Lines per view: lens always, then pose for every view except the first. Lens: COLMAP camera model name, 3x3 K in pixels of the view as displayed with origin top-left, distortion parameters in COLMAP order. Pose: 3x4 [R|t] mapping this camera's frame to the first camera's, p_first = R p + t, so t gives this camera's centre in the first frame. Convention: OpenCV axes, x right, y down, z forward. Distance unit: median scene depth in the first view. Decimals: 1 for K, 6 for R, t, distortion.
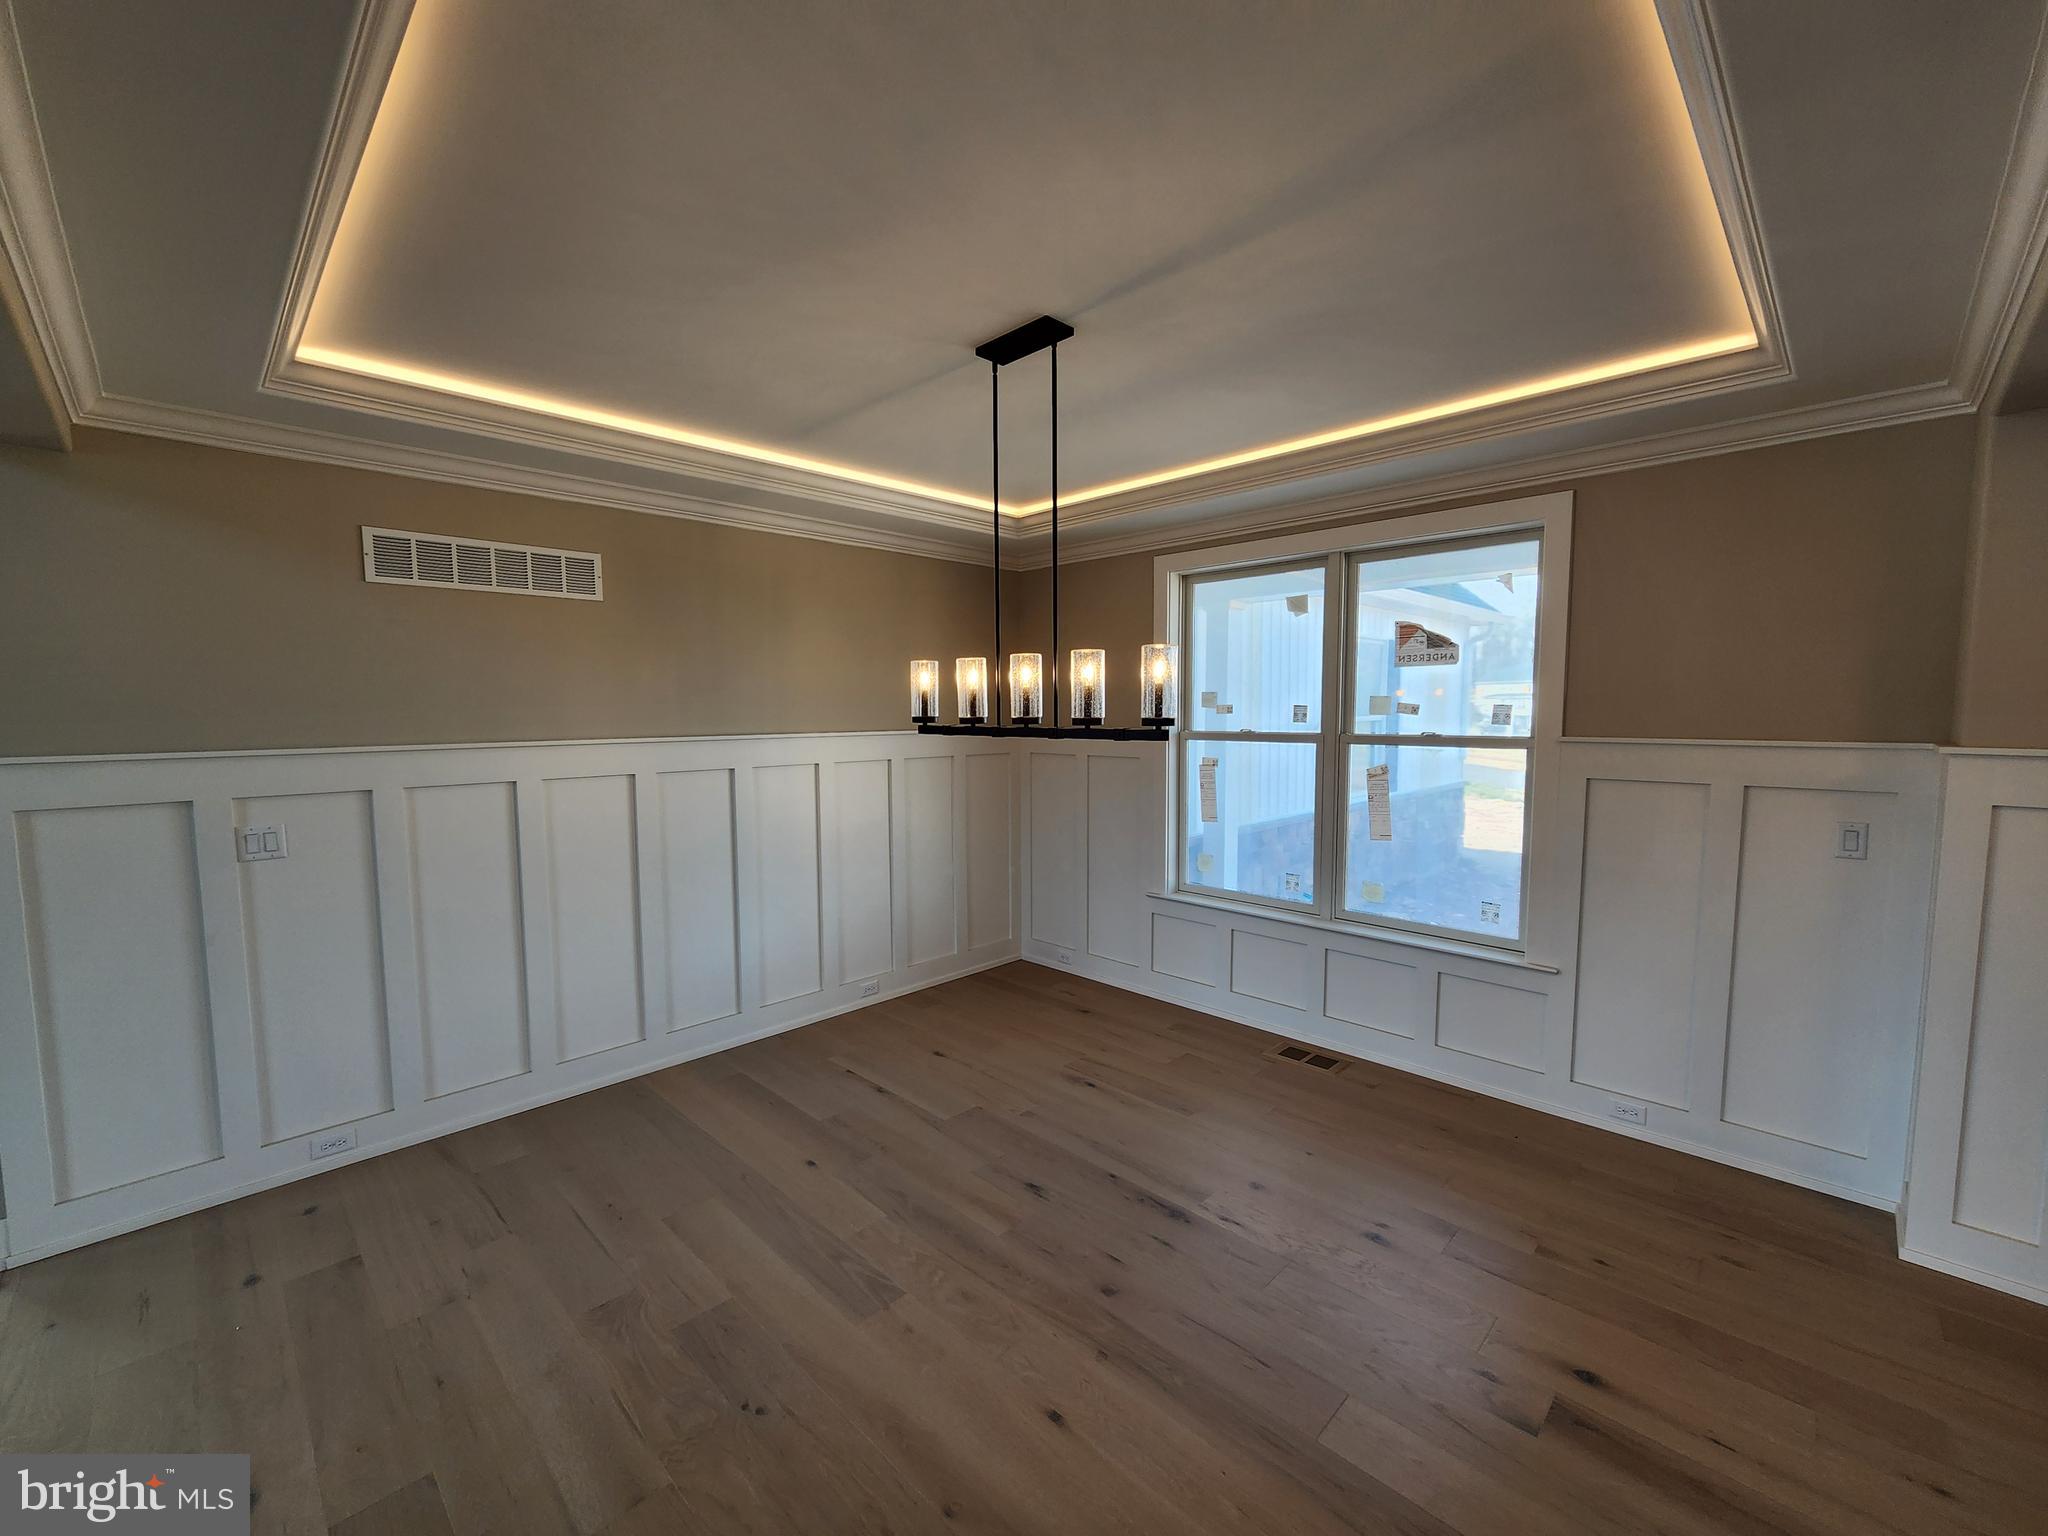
lens RADIAL K [[838.3, 0, 1025.1], [0, 838.3, 777.6], [0, 0, 1]] dist [0.001842, 0.000465]
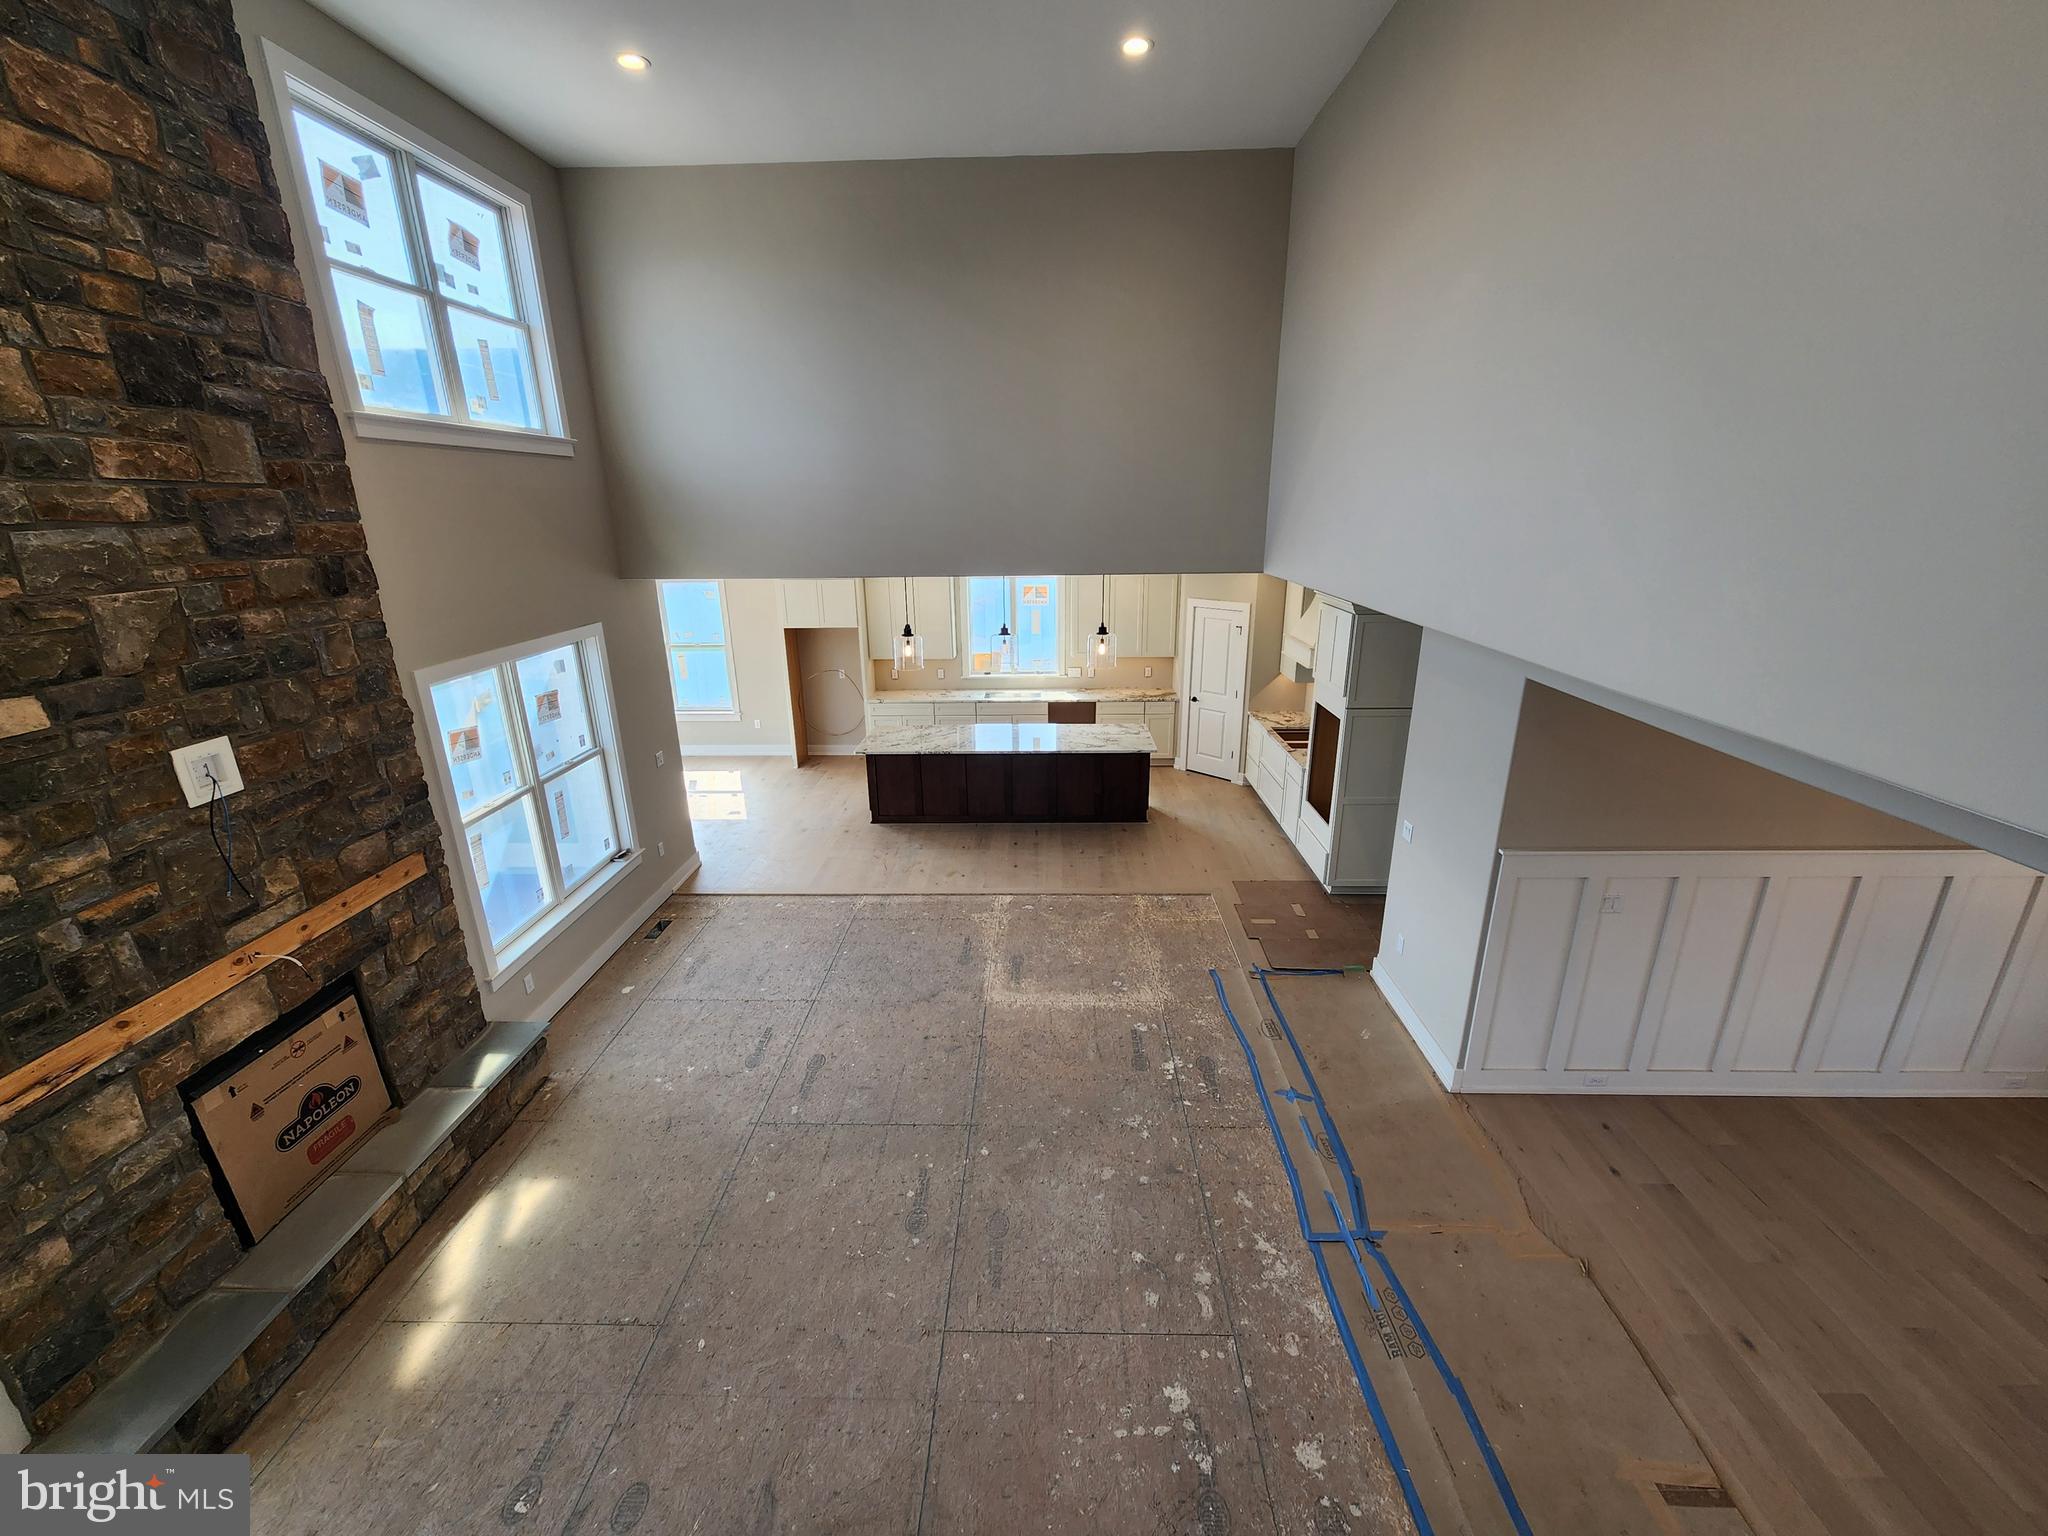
lens RADIAL K [[838.3, 0, 1025.1], [0, 838.3, 777.6], [0, 0, 1]] dist [0.001842, 0.000465]
pose [[0.683719, 0.224477, -0.694362, -0.563559], [-0.051133, 0.963911, 0.261269, -0.455465], [0.727952, -0.143130, 0.670523, -0.735929]]
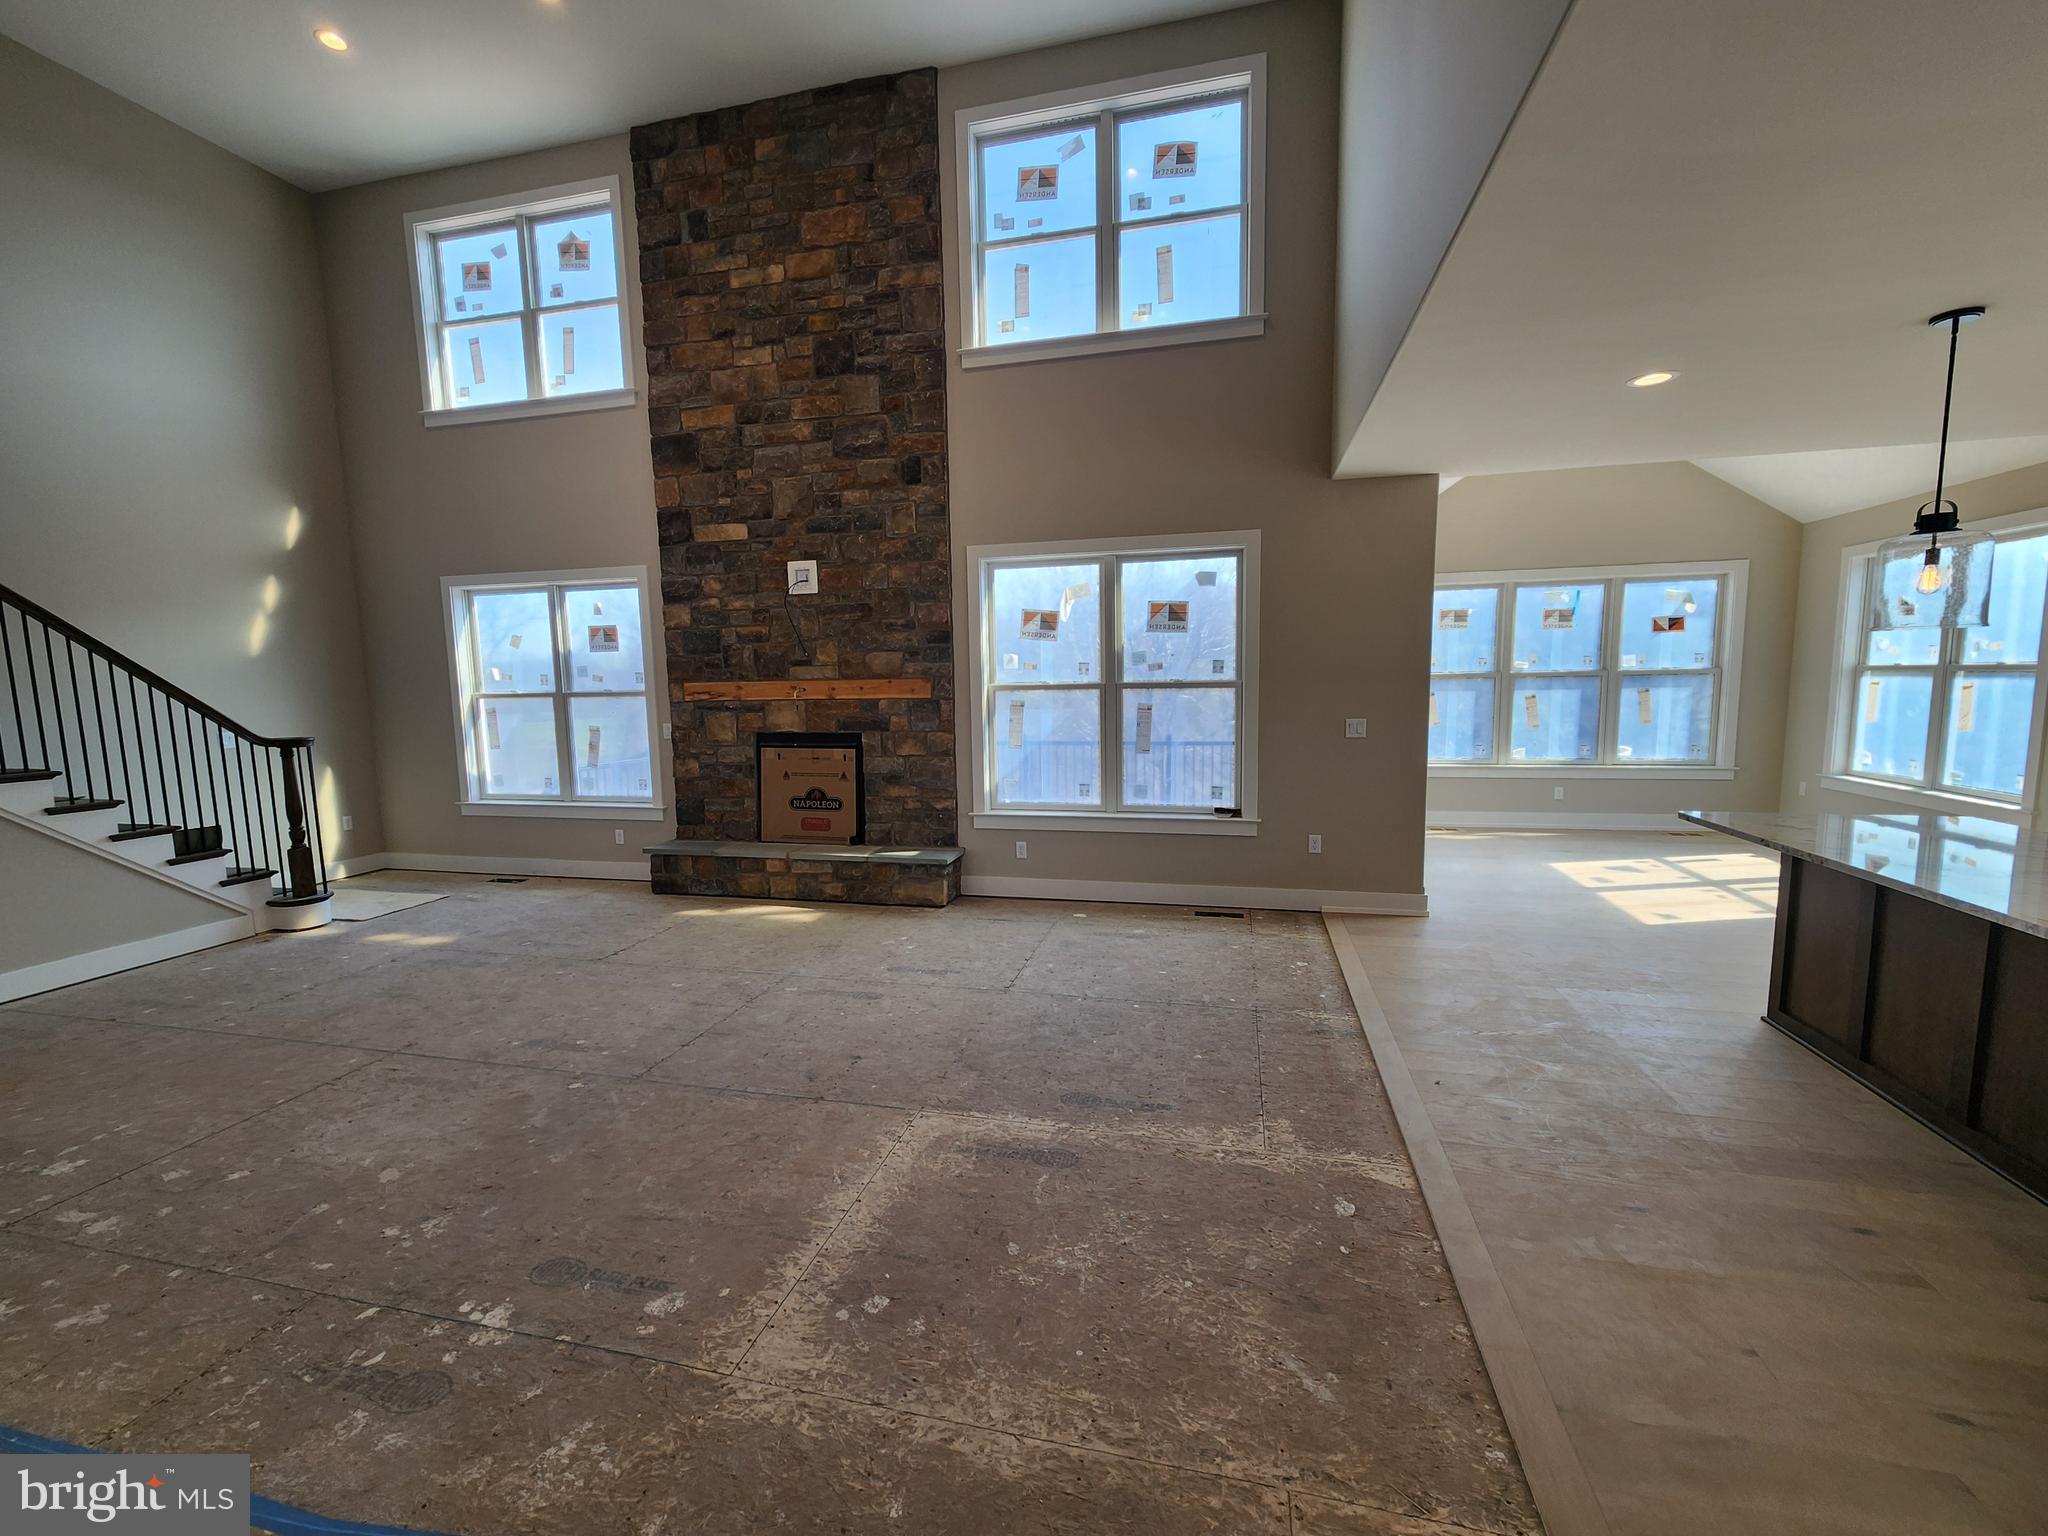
lens RADIAL K [[840.1, 0, 1025.8], [0, 840.1, 774.1], [0, 0, 1]] dist [0.001345, -0.000162]
pose [[-0.857960, 0.079487, -0.507530, -1.434259], [-0.020234, 0.981962, 0.187994, -0.063097], [0.513318, 0.171561, -0.840876, 1.184280]]
